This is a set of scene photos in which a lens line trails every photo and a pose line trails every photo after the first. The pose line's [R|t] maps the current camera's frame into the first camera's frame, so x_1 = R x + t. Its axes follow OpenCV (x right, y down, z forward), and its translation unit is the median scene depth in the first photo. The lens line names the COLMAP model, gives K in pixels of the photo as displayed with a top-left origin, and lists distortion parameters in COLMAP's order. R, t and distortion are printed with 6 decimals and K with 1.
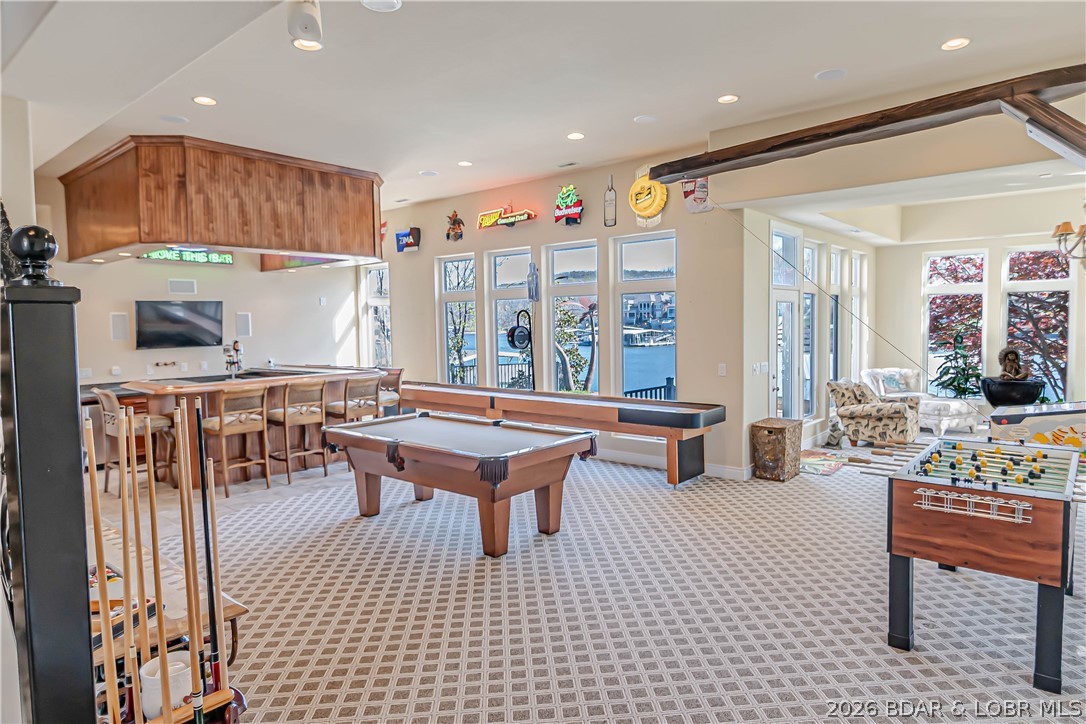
lens RADIAL K [[642.7, 0, 549.6], [0, 642.7, 356.5], [0, 0, 1]] dist [0.003114, -0.015426]
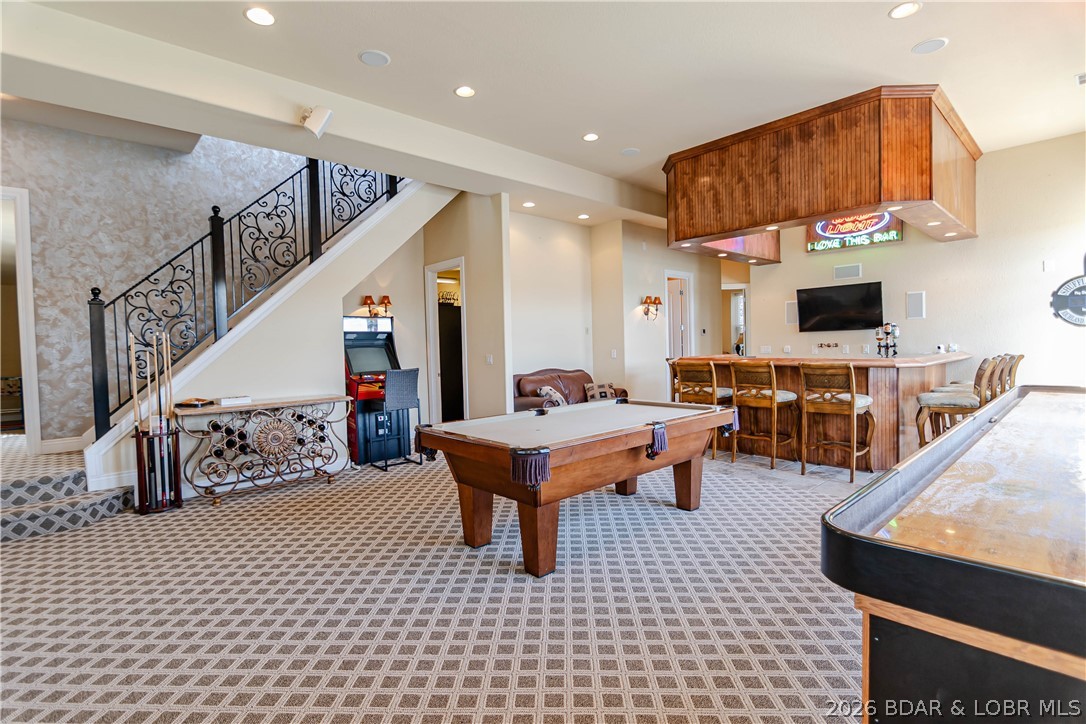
lens RADIAL K [[524.8, 0, 547.0], [0, 524.8, 358.9], [0, 0, 1]] dist [-0.010480, -0.006428]
pose [[-0.110409, 0.045222, -0.992857, 0.402220], [-0.025830, 0.998496, 0.048352, 0.004553], [0.993551, 0.030984, -0.109075, 0.749456]]
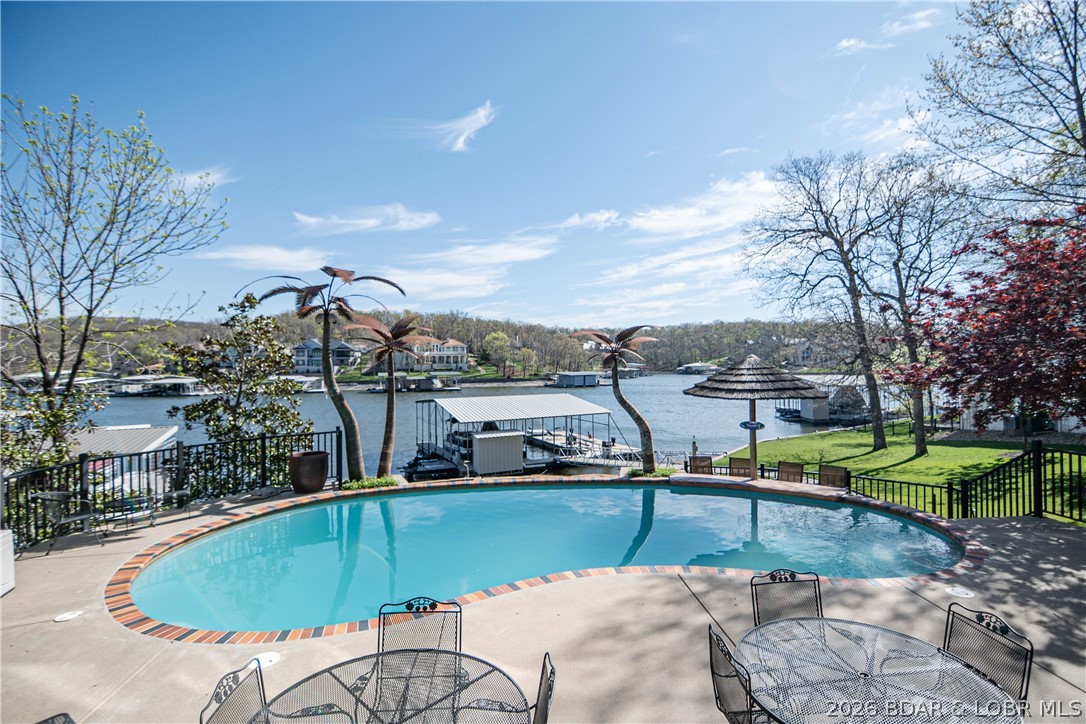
lens RADIAL K [[524.8, 0, 557.3], [0, 524.8, 360.6], [0, 0, 1]] dist [-0.010480, -0.006428]
pose [[0.714368, 0.014448, 0.699621, -0.565983], [0.037405, 0.997569, -0.058794, -0.063894], [-0.698769, 0.068170, 0.712091, 1.828099]]
